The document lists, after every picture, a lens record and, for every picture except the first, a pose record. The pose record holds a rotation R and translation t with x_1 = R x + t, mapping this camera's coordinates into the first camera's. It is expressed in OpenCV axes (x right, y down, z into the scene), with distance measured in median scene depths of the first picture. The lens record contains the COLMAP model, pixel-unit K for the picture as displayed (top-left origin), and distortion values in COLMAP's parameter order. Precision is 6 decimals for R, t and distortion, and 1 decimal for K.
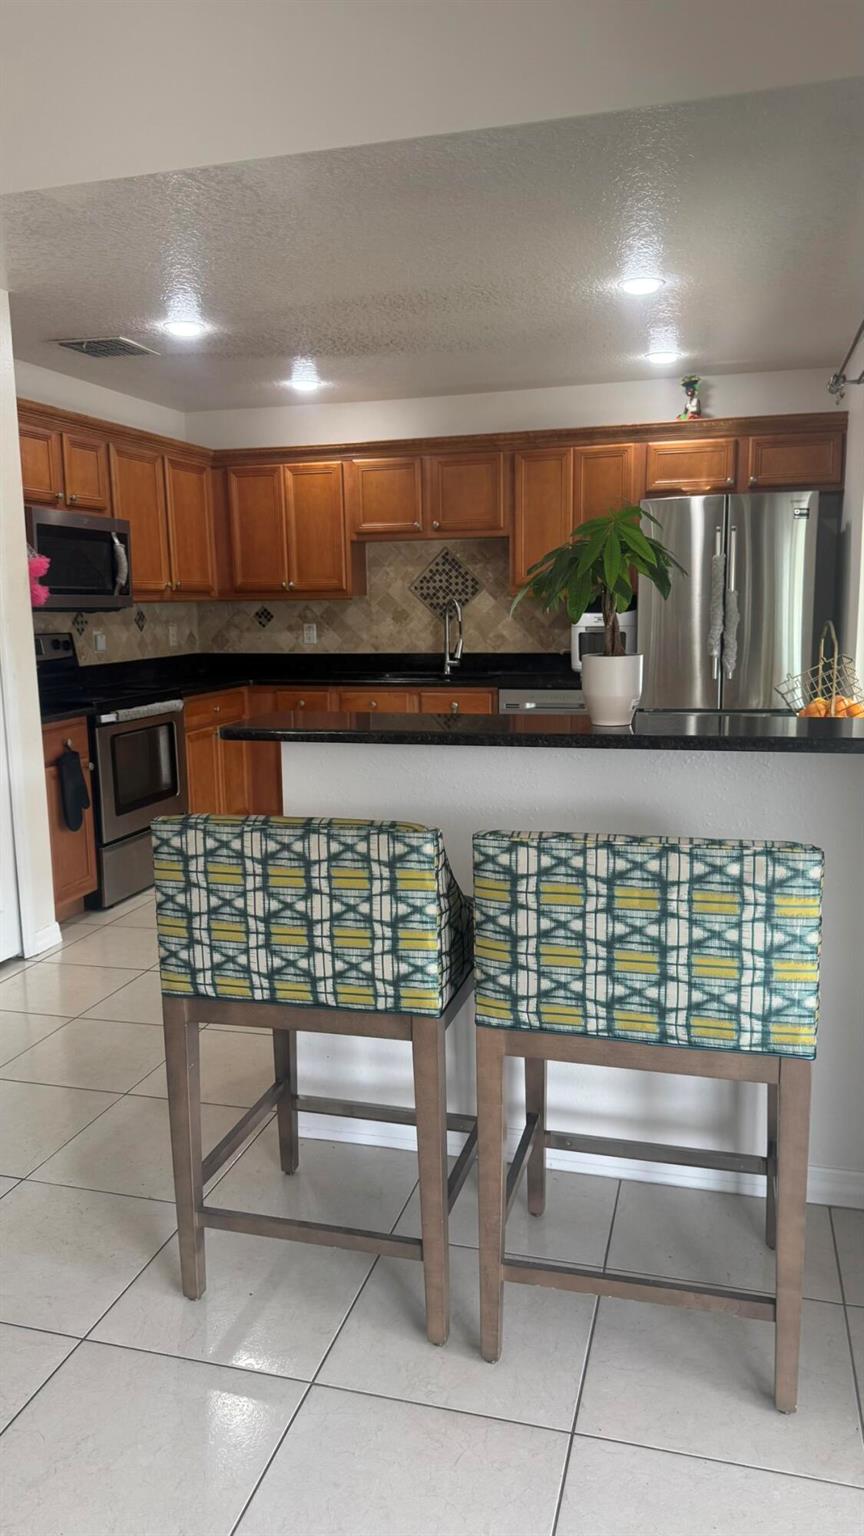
lens RADIAL K [[1086.8, 0, 432.0], [0, 1086.8, 768.0], [0, 0, 1]] dist [0.161626, -0.284897]
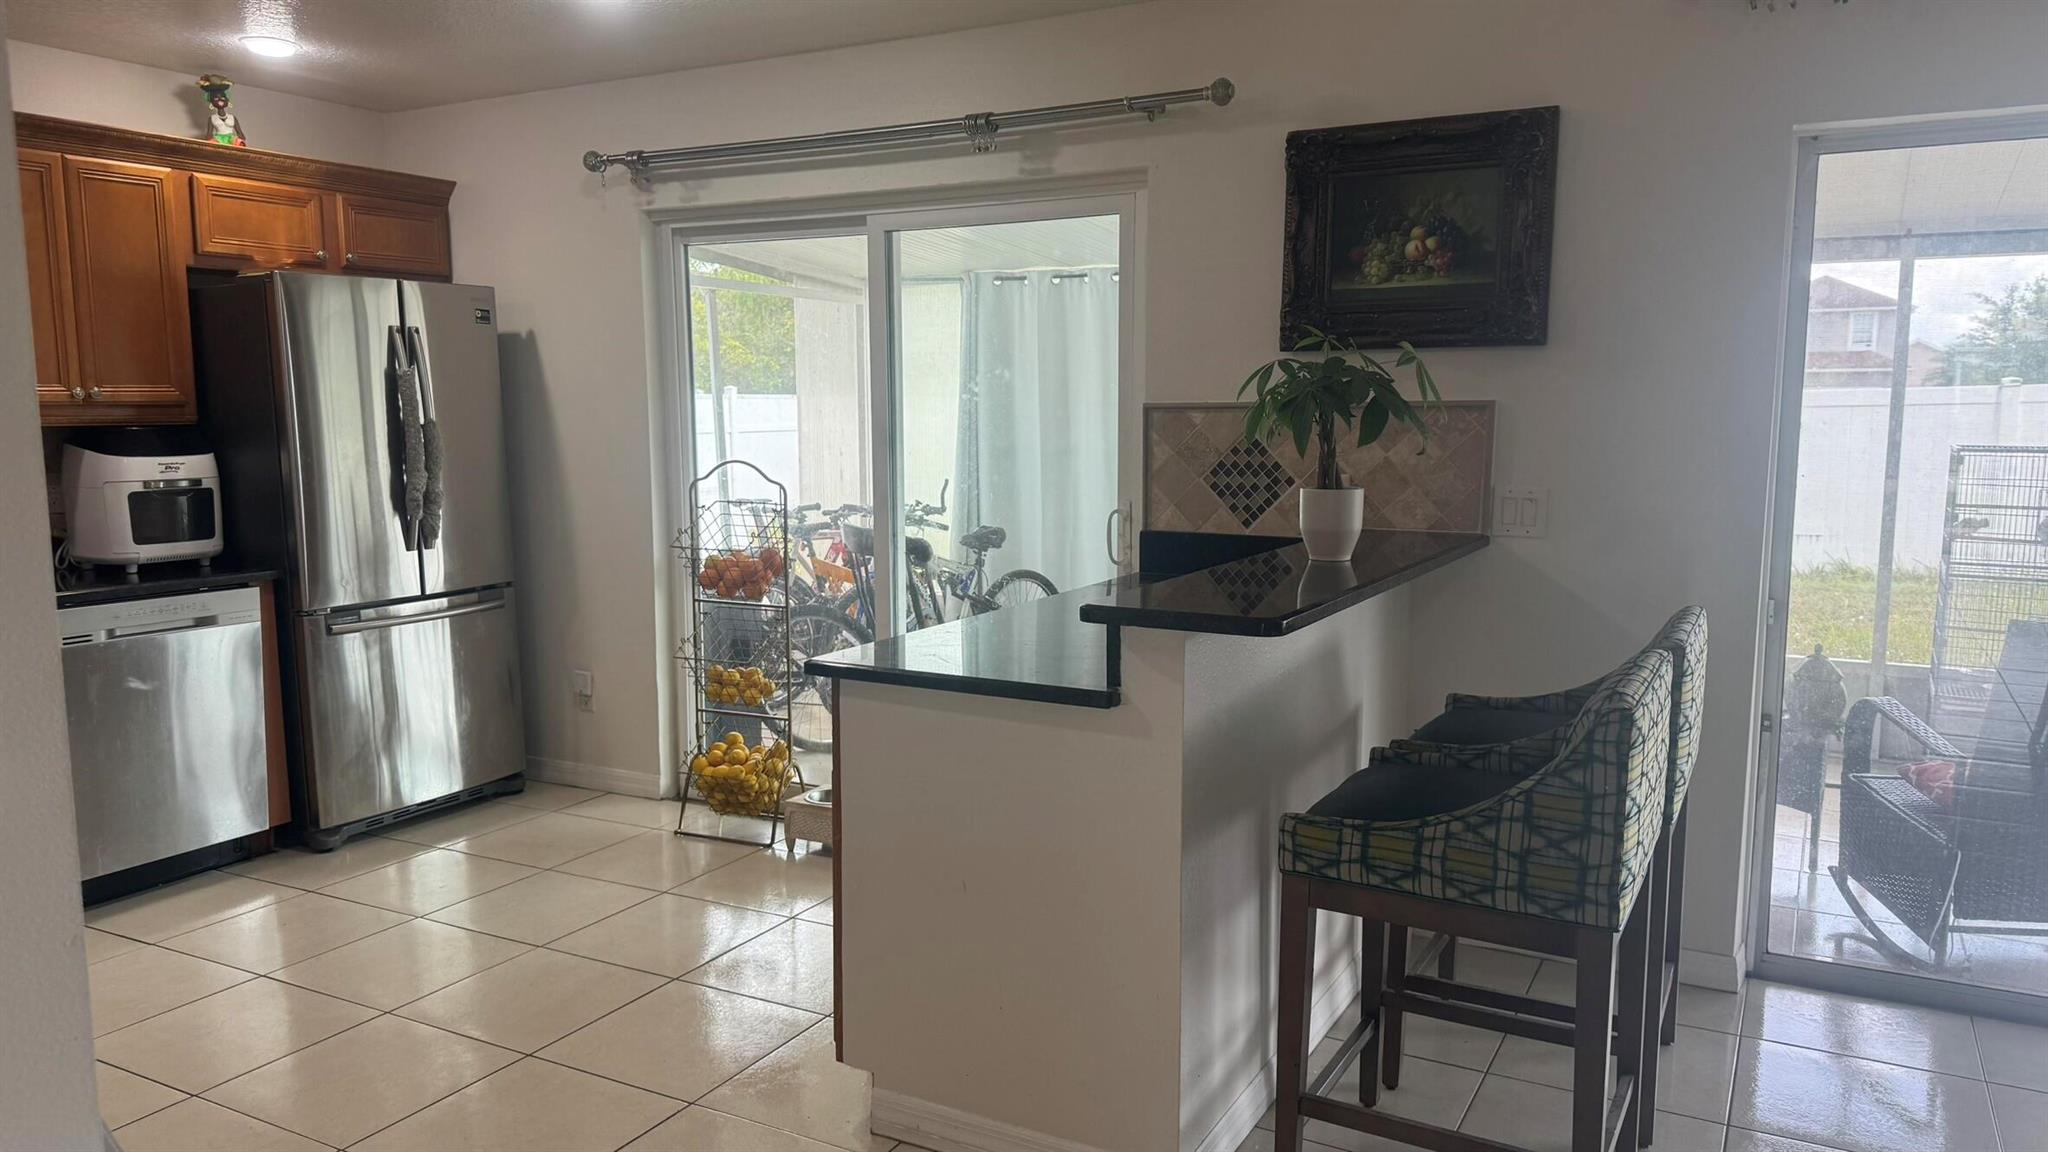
lens RADIAL K [[1434.7, 0, 996.8], [0, 1434.7, 587.6], [0, 0, 1]] dist [0.163314, -0.291547]
pose [[0.241578, -0.108487, 0.964298, -0.496412], [0.150233, 0.985931, 0.073284, -0.068882], [-0.958682, 0.127166, 0.254477, 0.423603]]
